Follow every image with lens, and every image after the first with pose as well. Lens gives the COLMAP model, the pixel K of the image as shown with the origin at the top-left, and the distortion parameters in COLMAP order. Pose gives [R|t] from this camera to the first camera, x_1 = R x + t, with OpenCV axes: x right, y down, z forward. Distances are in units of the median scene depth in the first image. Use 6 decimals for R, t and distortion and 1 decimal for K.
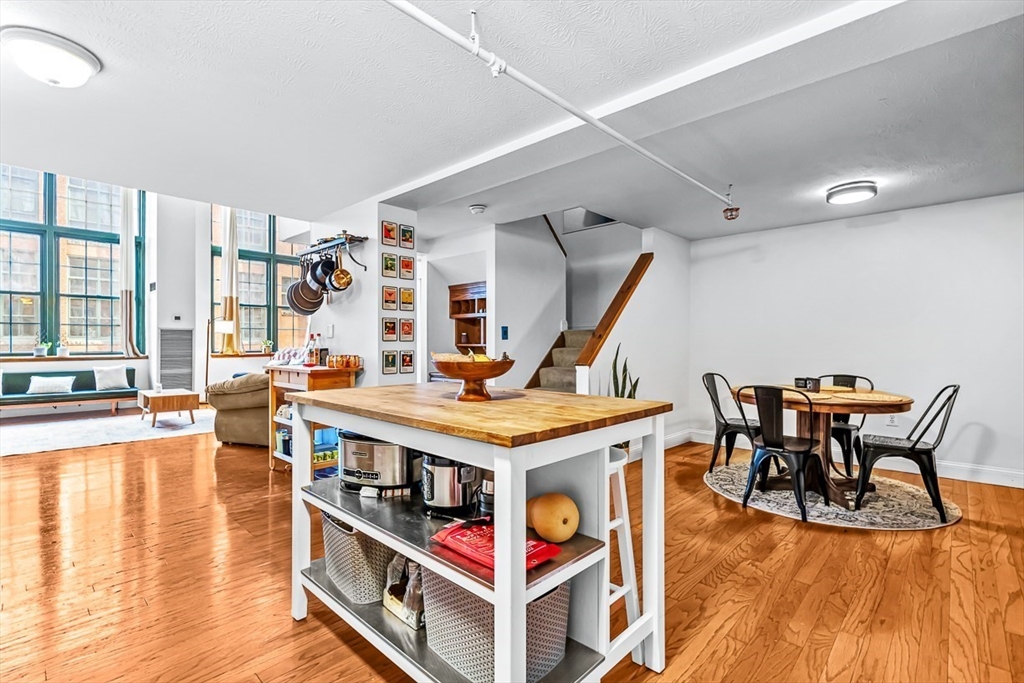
lens RADIAL K [[472.3, 0, 507.1], [0, 472.3, 348.7], [0, 0, 1]] dist [0.003344, -0.001170]
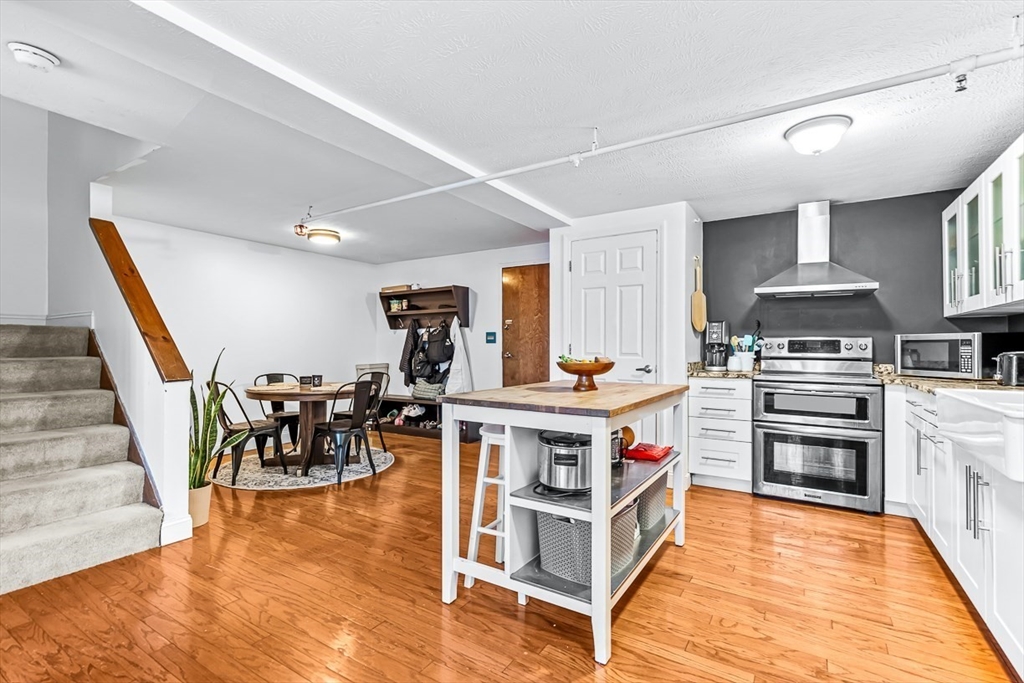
lens RADIAL K [[472.3, 0, 513.6], [0, 472.3, 343.6], [0, 0, 1]] dist [0.003344, -0.001170]
pose [[-0.197095, 0.004490, 0.980374, -0.773029], [0.004033, 0.999985, -0.003769, -0.019143], [-0.980376, 0.003211, -0.197111, 0.794257]]
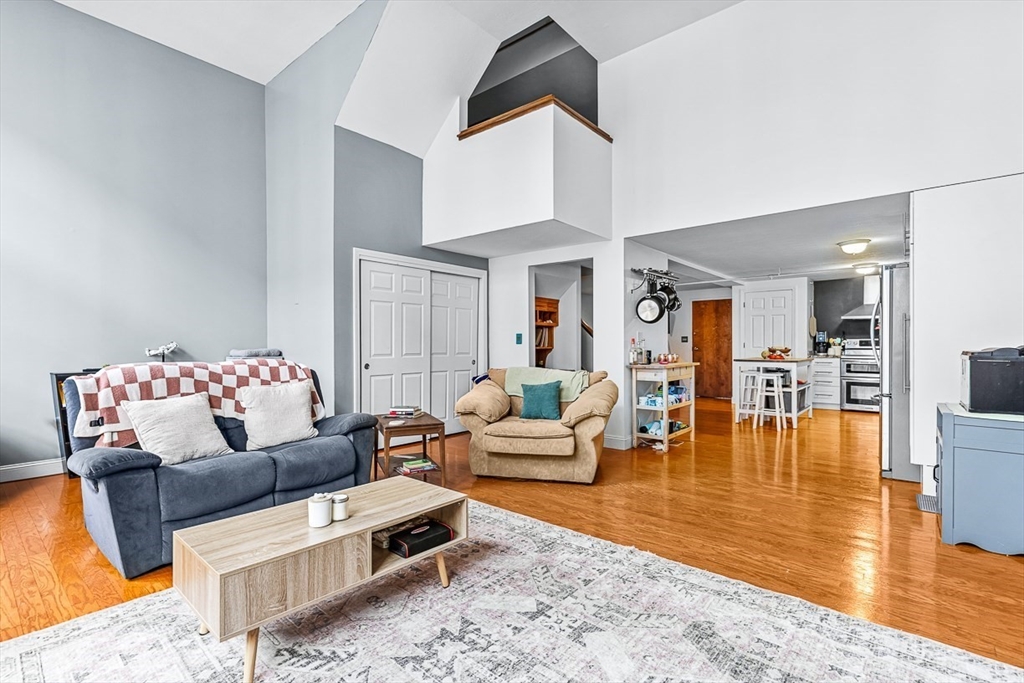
lens RADIAL K [[472.3, 0, 509.9], [0, 472.3, 343.4], [0, 0, 1]] dist [0.003344, -0.001170]
pose [[-0.046518, 0.002539, 0.998914, -2.168916], [0.009727, 0.999951, -0.002088, -0.025915], [-0.998870, 0.009619, -0.046541, 1.853890]]
